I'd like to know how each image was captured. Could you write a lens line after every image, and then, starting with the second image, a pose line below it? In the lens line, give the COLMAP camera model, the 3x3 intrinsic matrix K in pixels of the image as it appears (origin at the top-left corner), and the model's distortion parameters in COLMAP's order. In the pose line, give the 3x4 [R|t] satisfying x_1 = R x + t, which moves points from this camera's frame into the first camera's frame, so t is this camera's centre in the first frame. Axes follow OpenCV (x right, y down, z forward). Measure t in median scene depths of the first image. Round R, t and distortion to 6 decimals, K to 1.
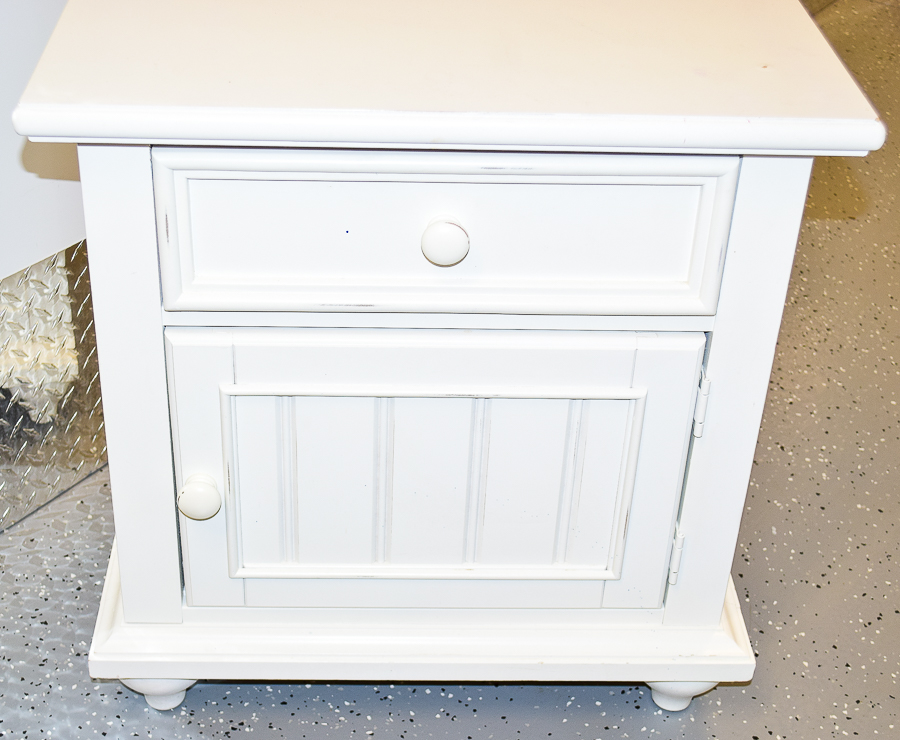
lens RADIAL K [[1337.5, 0, 451.7], [0, 1337.5, 366.5], [0, 0, 1]] dist [-0.034426, 0.000000]
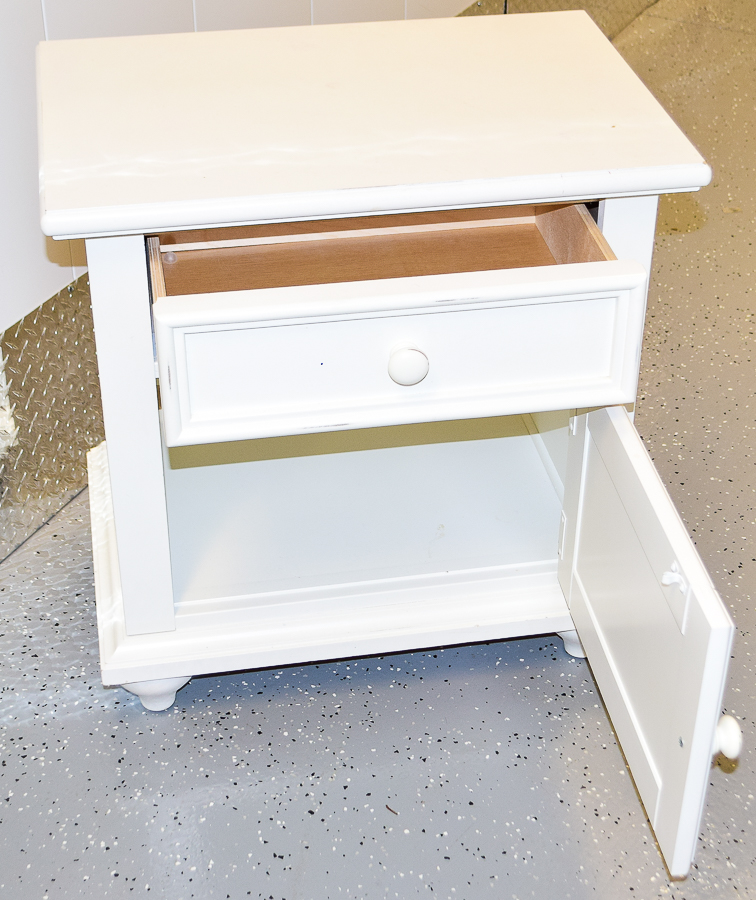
lens RADIAL K [[1641.5, 0, 381.0], [0, 1641.5, 454.1], [0, 0, 1]] dist [-0.041930, 0.000000]
pose [[0.986504, -0.109605, 0.121638, -0.187935], [0.107712, 0.993938, 0.022043, 0.025857], [-0.123316, -0.008644, 0.992330, -0.477166]]
